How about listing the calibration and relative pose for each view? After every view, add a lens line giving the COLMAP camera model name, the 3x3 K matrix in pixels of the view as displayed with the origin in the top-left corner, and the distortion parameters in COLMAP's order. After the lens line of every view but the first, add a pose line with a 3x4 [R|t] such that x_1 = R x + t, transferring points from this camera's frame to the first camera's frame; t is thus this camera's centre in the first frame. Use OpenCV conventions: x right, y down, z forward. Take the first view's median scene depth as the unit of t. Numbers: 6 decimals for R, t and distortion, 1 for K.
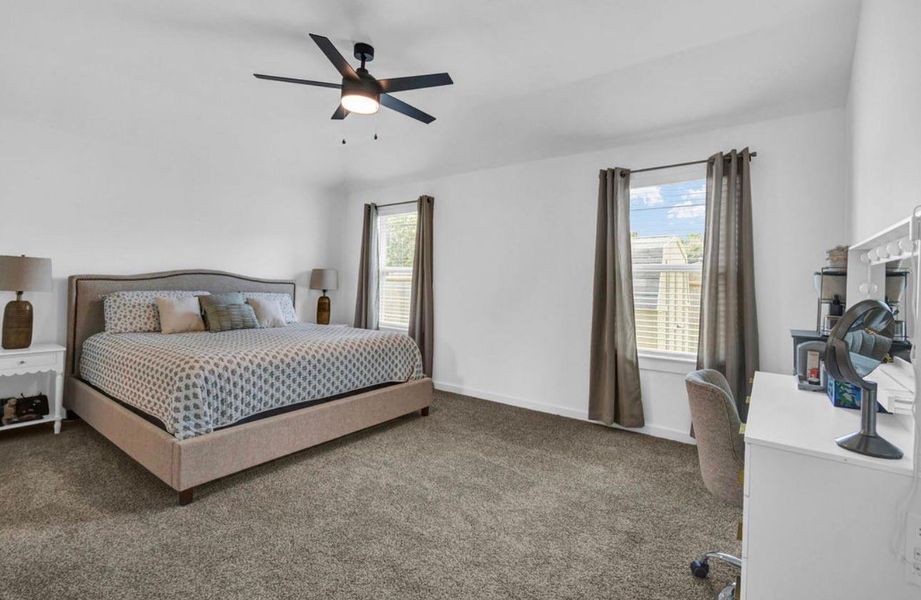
lens RADIAL K [[411.2, 0, 461.0], [0, 411.2, 299.1], [0, 0, 1]] dist [-0.005228, -0.000395]
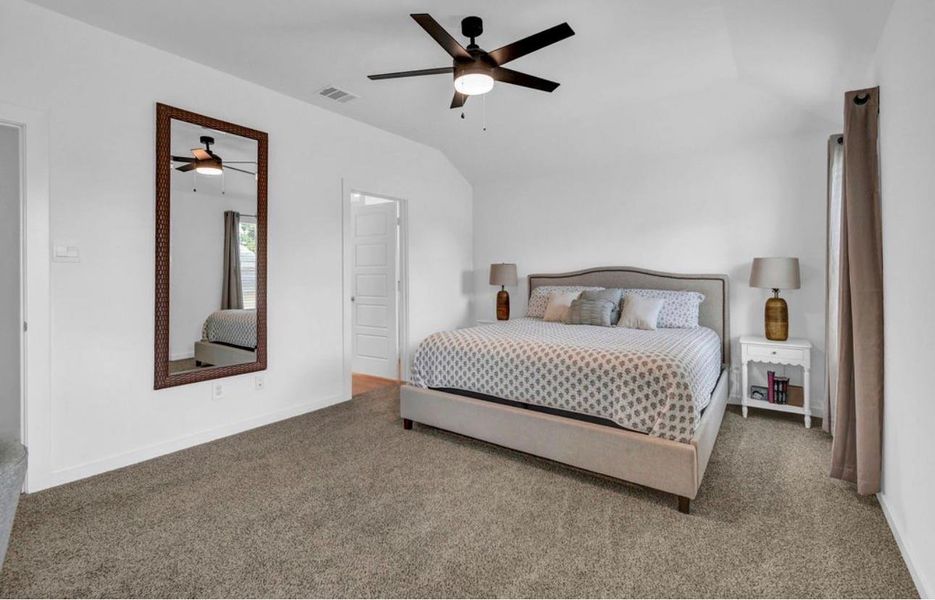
lens RADIAL K [[418.7, 0, 463.1], [0, 418.7, 276.1], [0, 0, 1]] dist [-0.000400, -0.000037]
pose [[0.004992, -0.018596, -0.999815, 0.505484], [-0.037702, 0.999113, -0.018772, -0.015408], [0.999277, 0.037789, 0.004286, 0.712699]]
